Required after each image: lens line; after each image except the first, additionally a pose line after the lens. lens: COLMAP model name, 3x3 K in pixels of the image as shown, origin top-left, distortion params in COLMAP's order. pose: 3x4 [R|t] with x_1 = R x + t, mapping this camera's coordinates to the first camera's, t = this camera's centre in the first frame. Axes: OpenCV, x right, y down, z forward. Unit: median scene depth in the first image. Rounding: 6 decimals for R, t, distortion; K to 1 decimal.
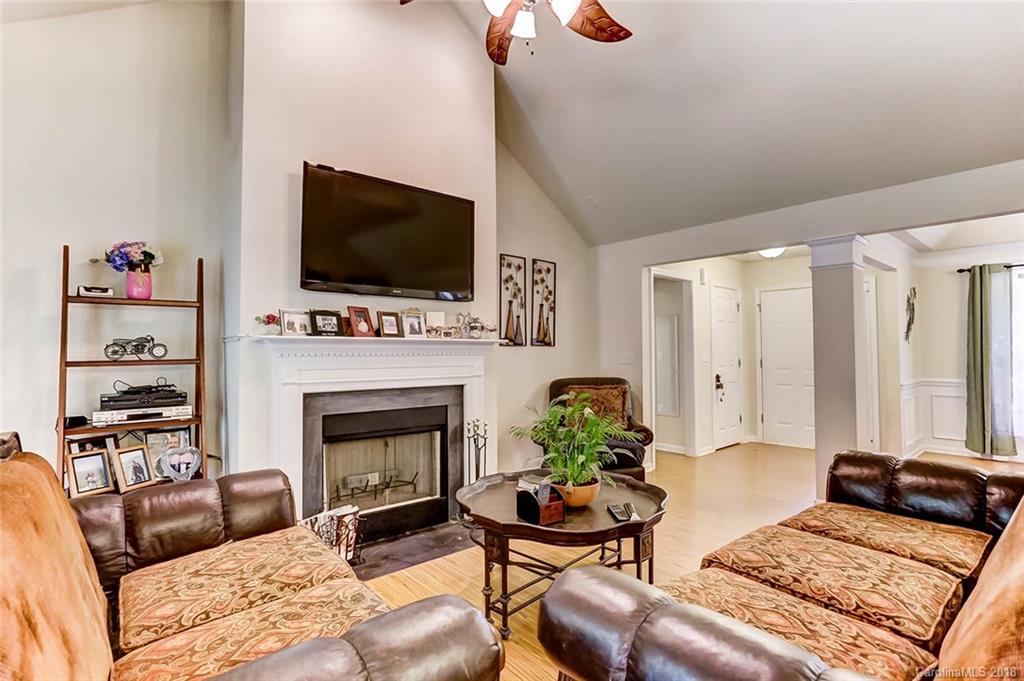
lens RADIAL K [[512.3, 0, 577.5], [0, 512.3, 328.4], [0, 0, 1]] dist [-0.004005, -0.000743]
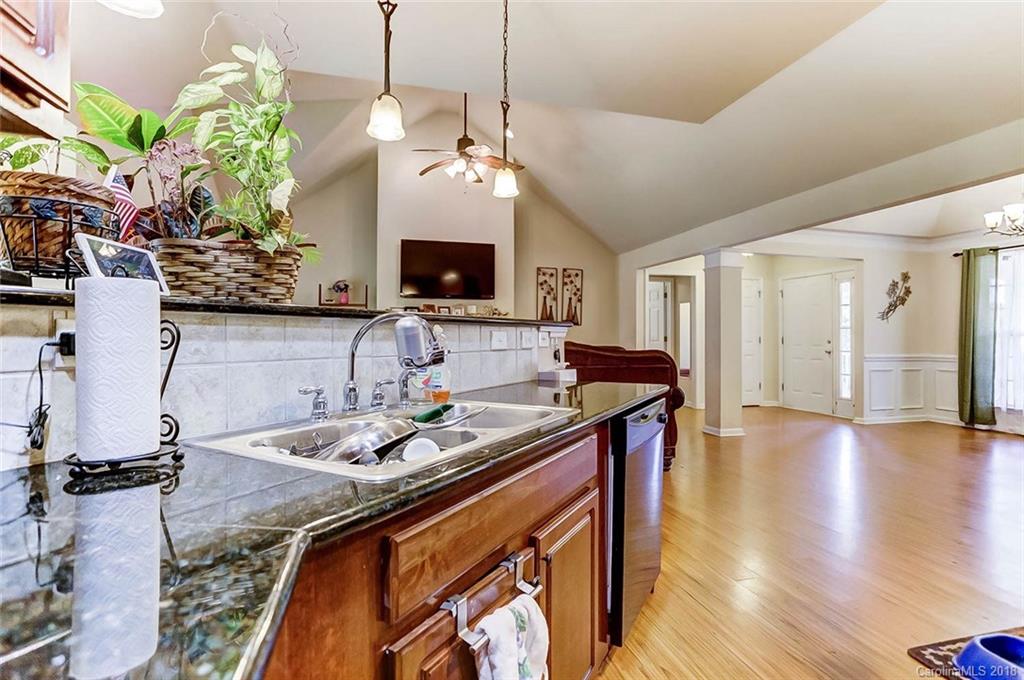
lens RADIAL K [[512.3, 0, 577.5], [0, 512.3, 327.9], [0, 0, 1]] dist [-0.004005, -0.000743]
pose [[0.919854, -0.003628, -0.392245, 0.534103], [0.013259, 0.999673, 0.021846, 0.009161], [0.392037, -0.025296, 0.919601, -0.384288]]
